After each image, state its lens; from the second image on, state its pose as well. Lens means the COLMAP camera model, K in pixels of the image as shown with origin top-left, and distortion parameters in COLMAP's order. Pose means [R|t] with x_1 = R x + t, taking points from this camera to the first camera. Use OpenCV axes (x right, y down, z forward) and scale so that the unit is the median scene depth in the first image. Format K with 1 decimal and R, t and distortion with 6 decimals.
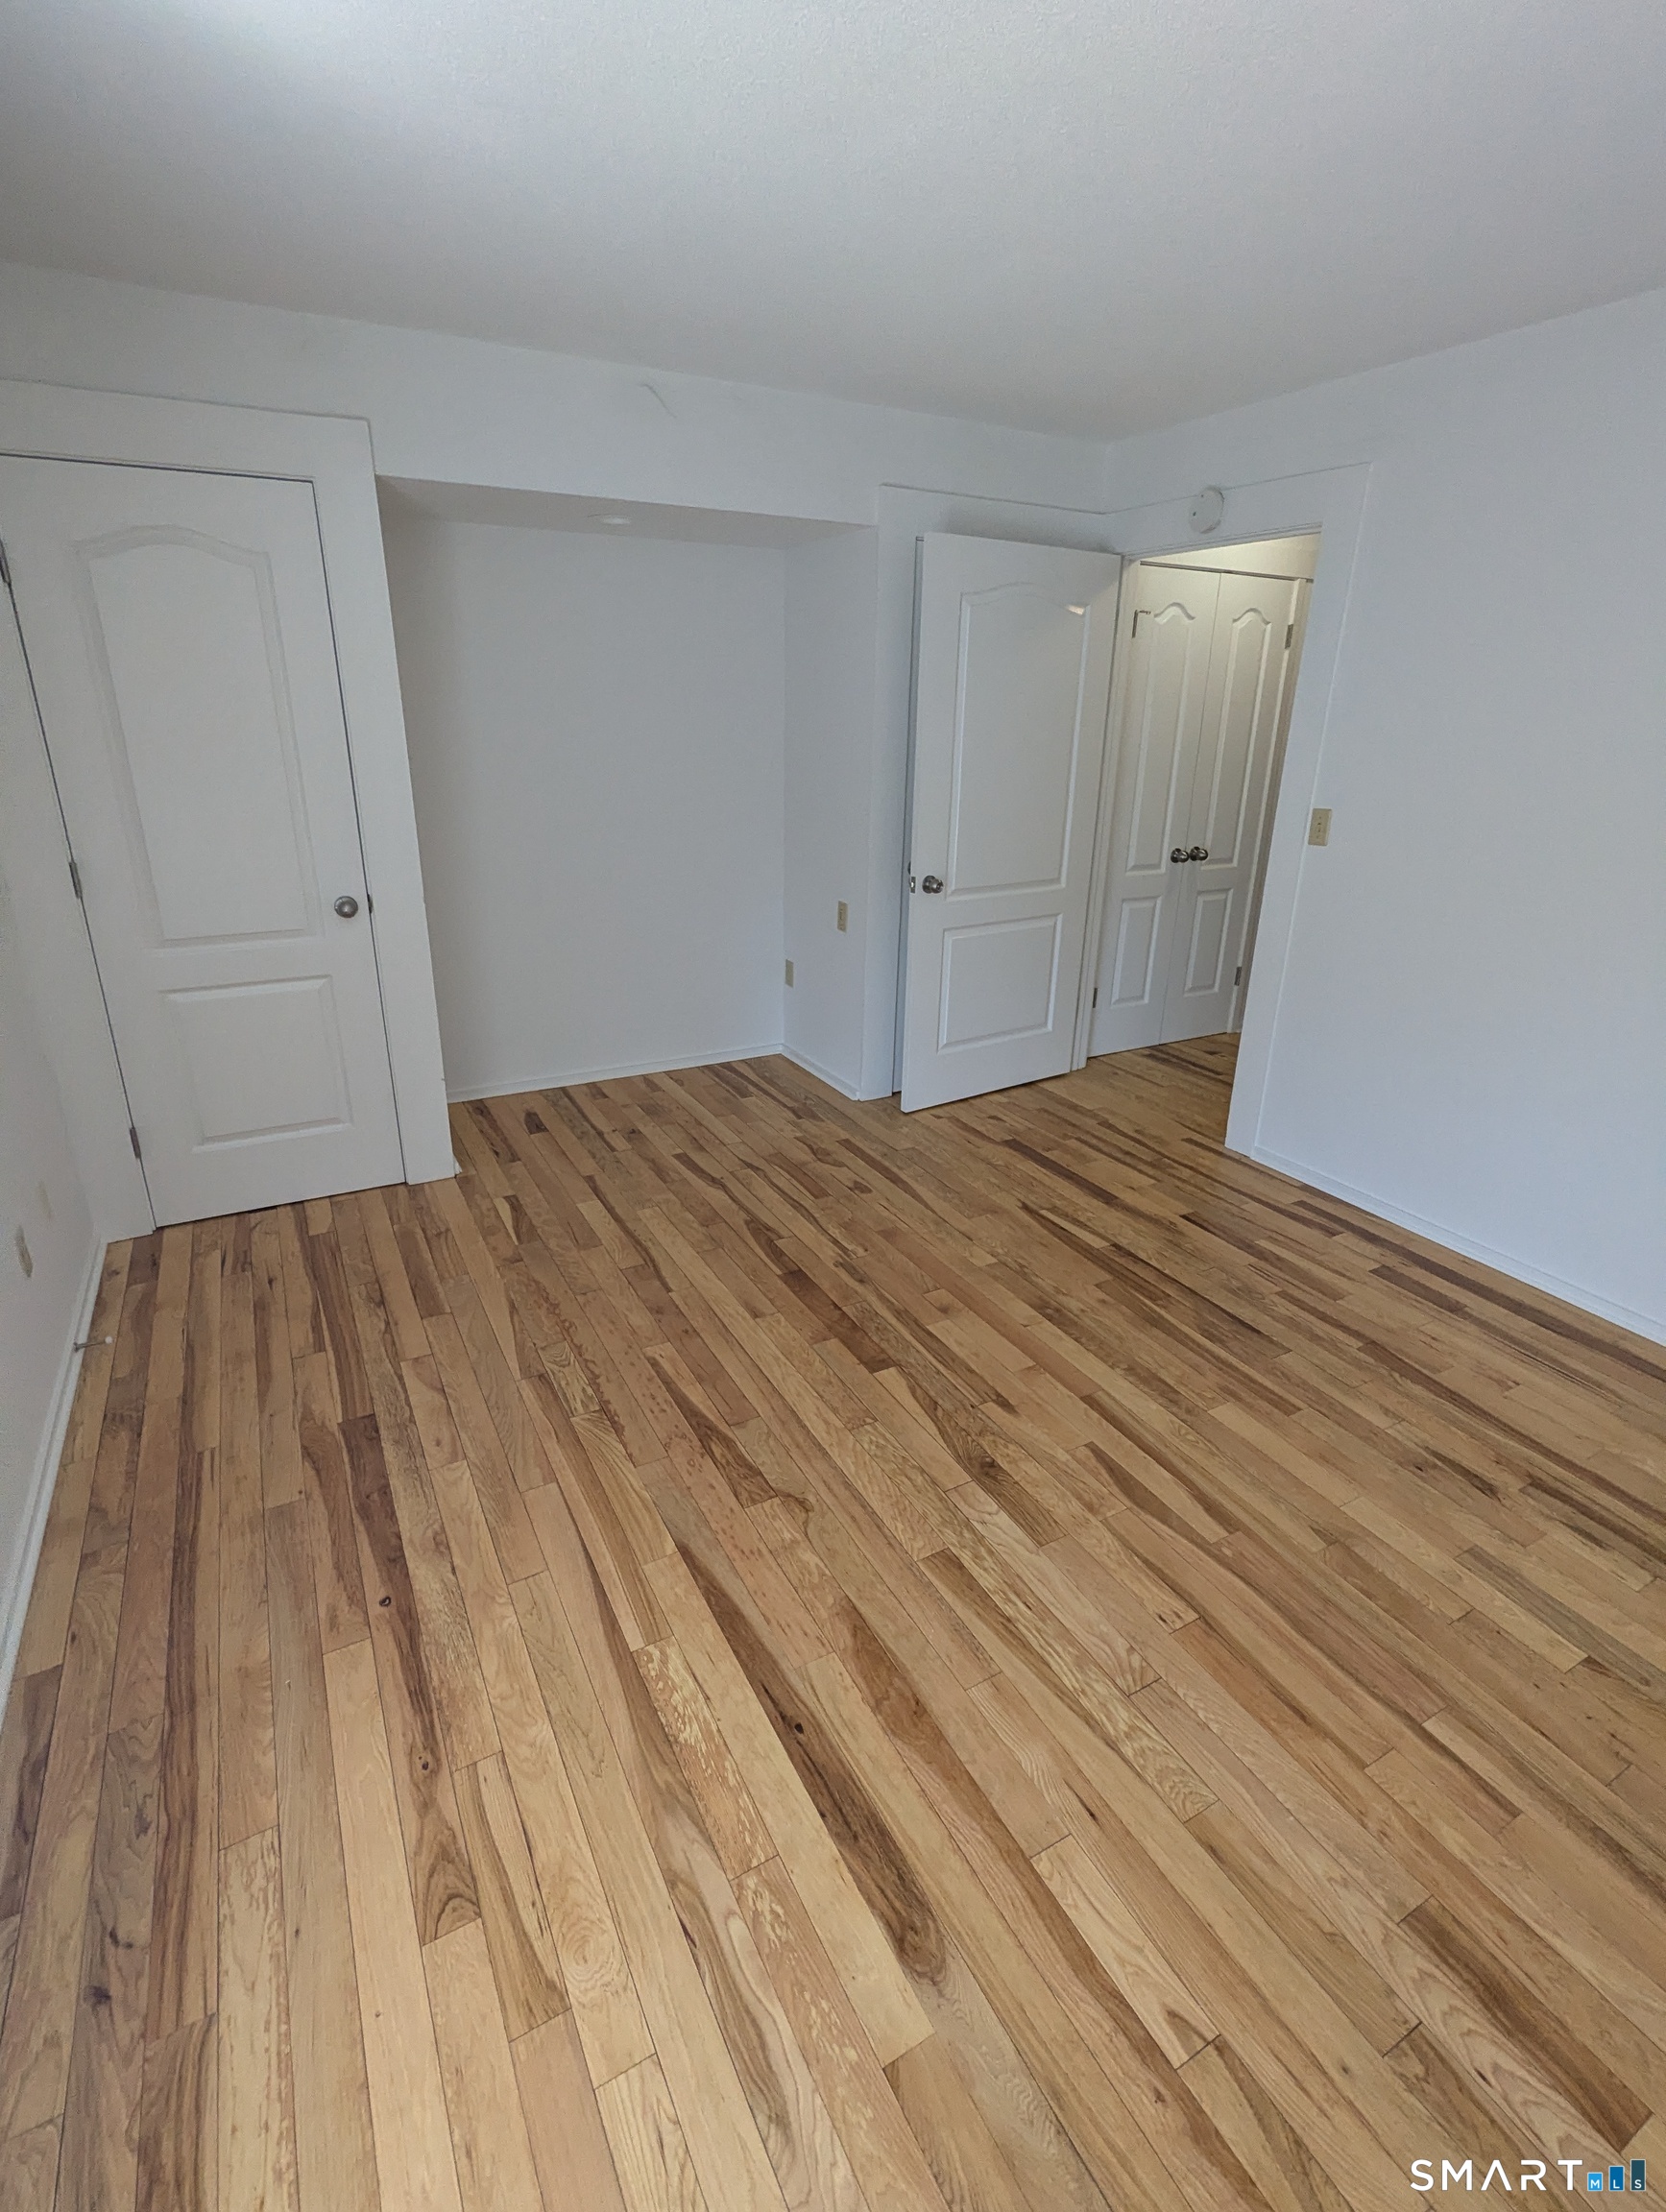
lens RADIAL K [[1049.7, 0, 832.2], [0, 1049.7, 1101.2], [0, 0, 1]] dist [0.000842, -0.000539]
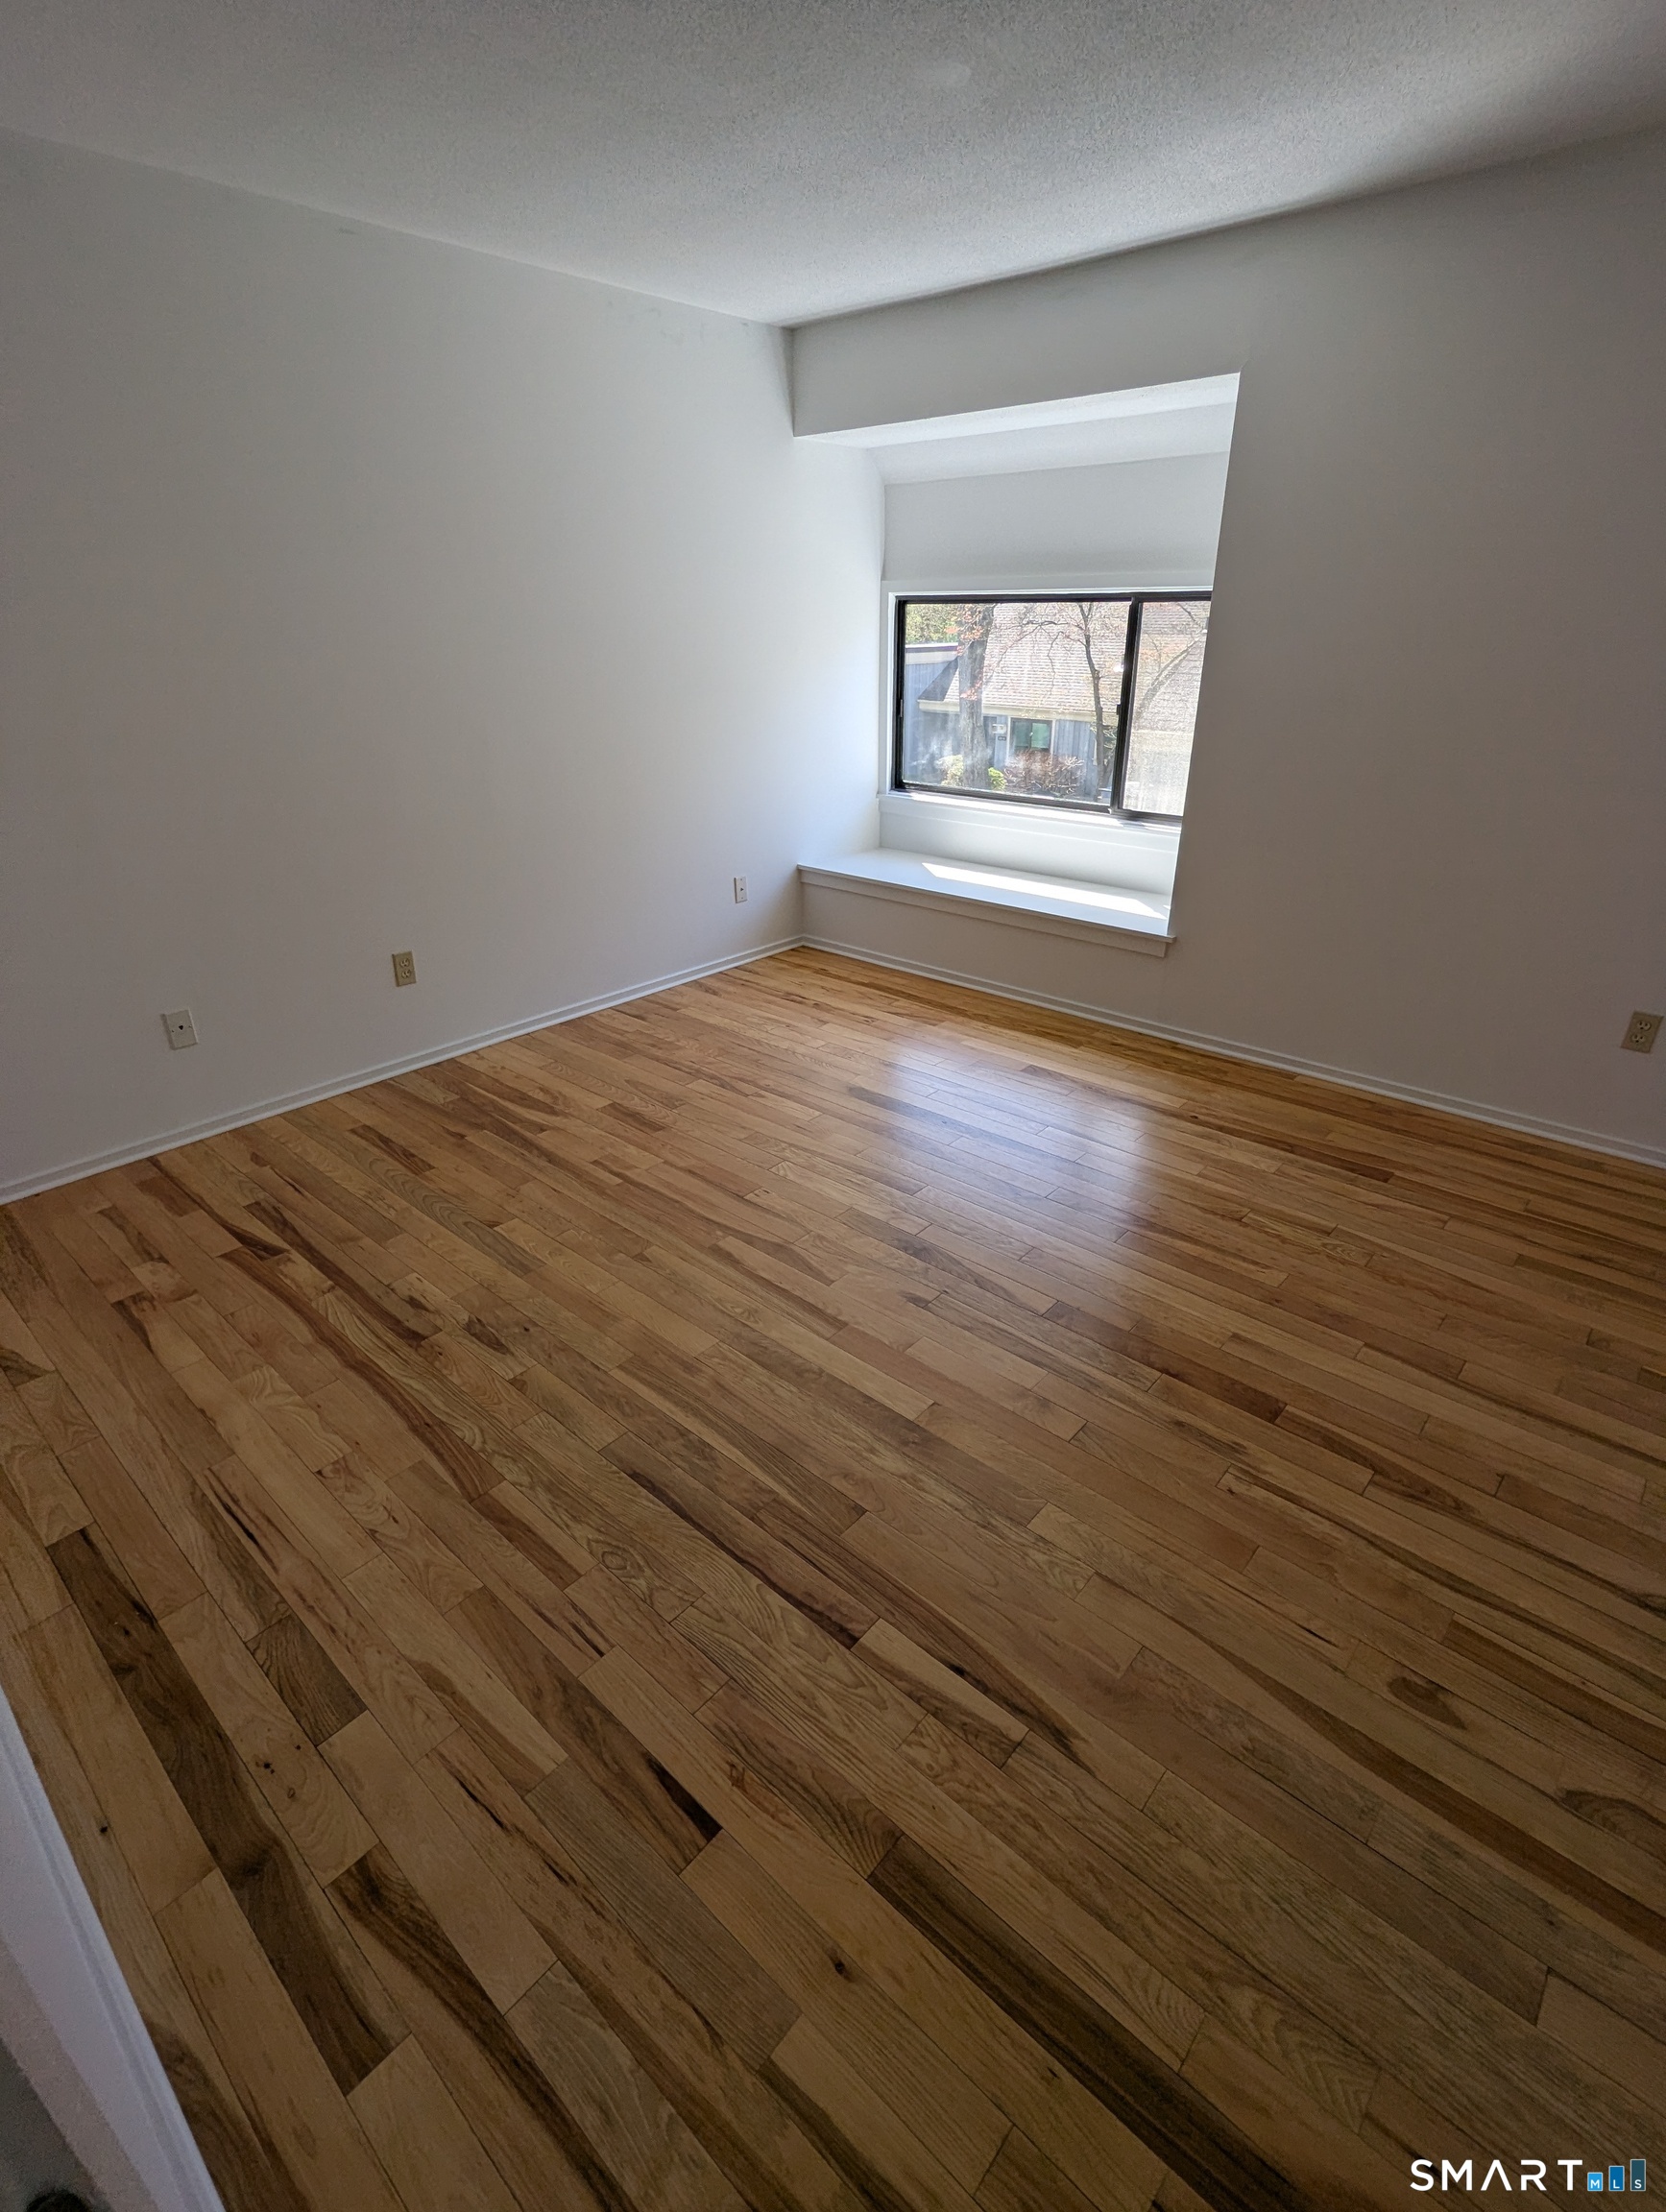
lens RADIAL K [[1049.7, 0, 836.4], [0, 1049.7, 1103.5], [0, 0, 1]] dist [0.000842, -0.000539]
pose [[-0.942414, 0.135186, -0.305908, 0.464354], [-0.124902, 0.706227, 0.696881, -0.474195], [0.310249, 0.694959, -0.648673, 1.342627]]
